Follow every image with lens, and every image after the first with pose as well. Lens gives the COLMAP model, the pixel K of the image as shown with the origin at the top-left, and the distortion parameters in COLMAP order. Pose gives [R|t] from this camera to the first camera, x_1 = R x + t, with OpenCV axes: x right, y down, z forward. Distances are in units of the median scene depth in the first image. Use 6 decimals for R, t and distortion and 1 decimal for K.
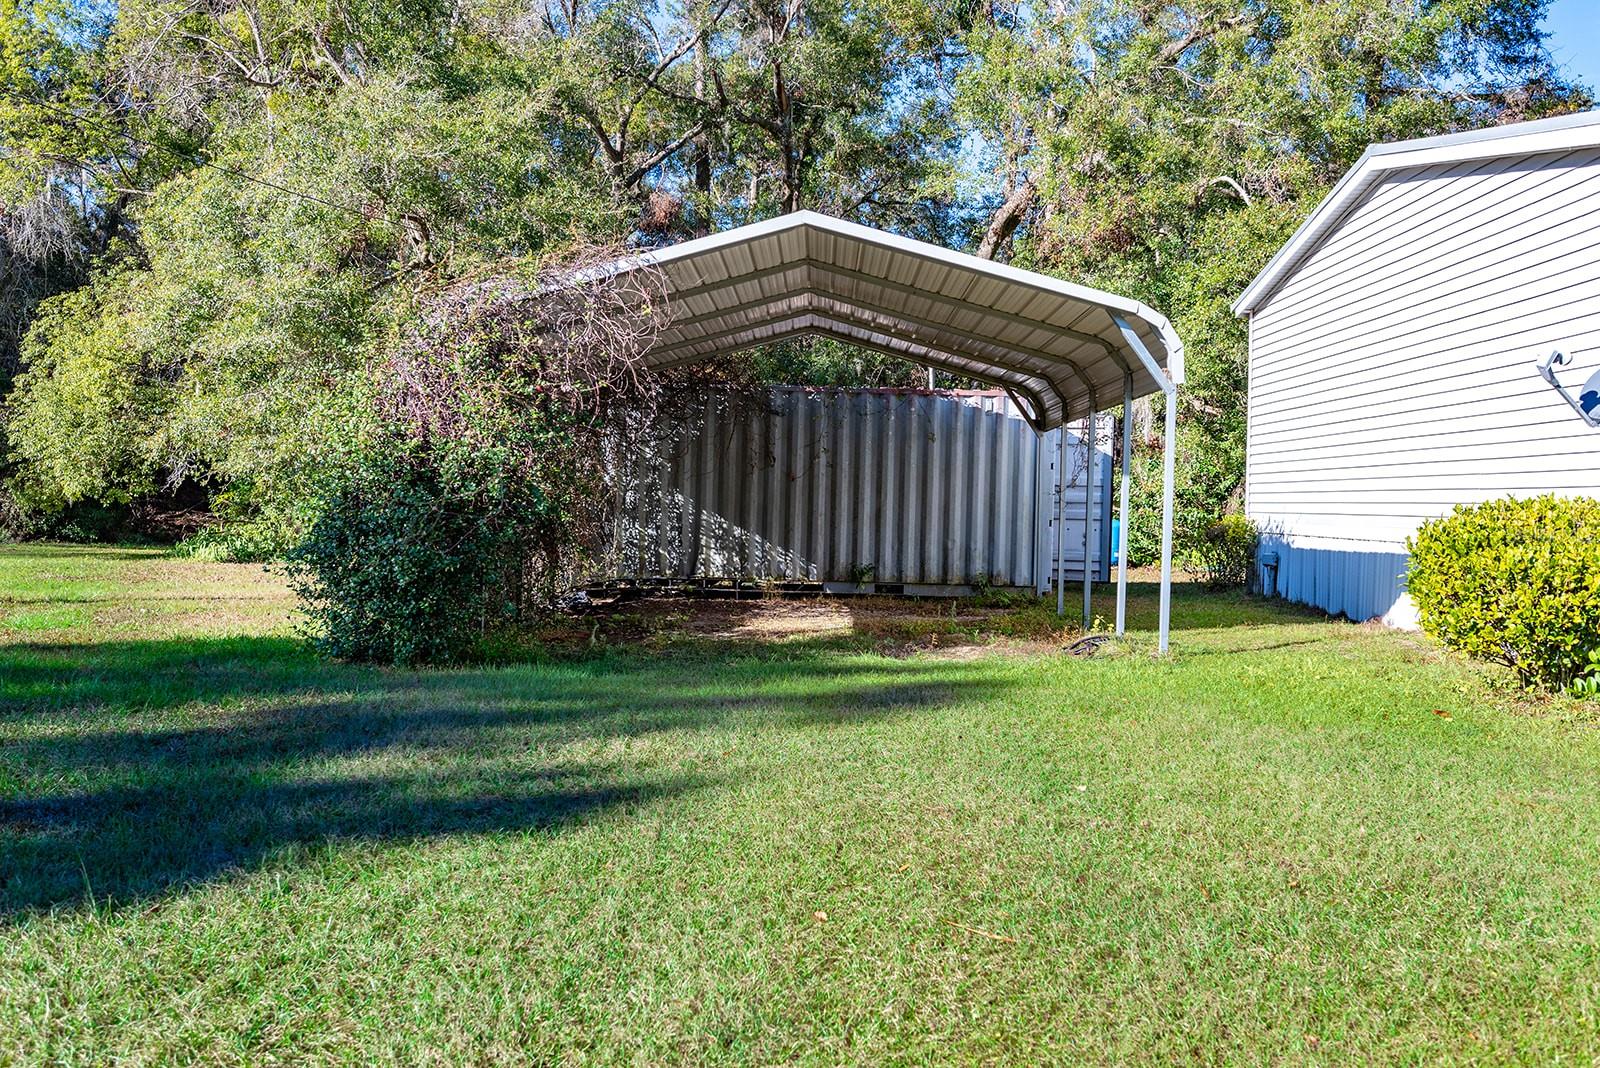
lens RADIAL K [[1354.8, 0, 800.0], [0, 1354.8, 534.0], [0, 0, 1]] dist [0.005450, -0.057118]
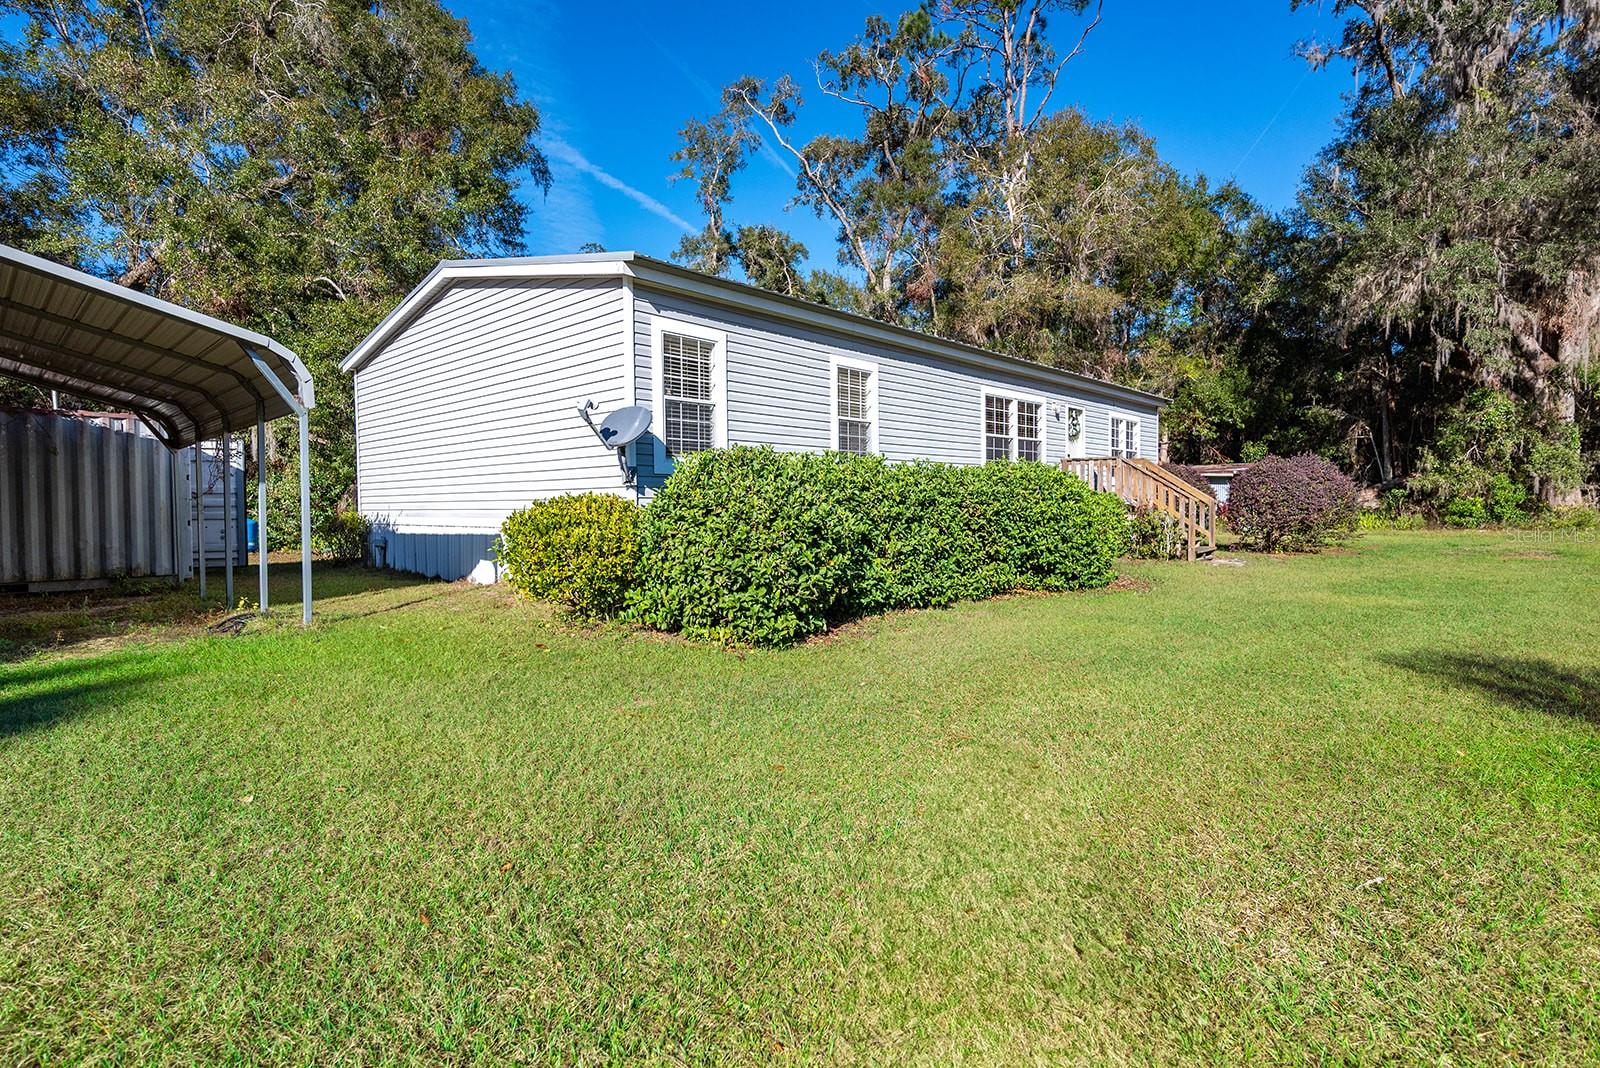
lens RADIAL K [[765.5, 0, 777.5], [0, 765.5, 531.4], [0, 0, 1]] dist [0.014103, -0.005323]
pose [[0.670157, -0.046830, 0.740741, 0.024736], [0.036950, 0.998875, 0.029720, -0.001540], [-0.741299, 0.007453, 0.671133, 0.136599]]
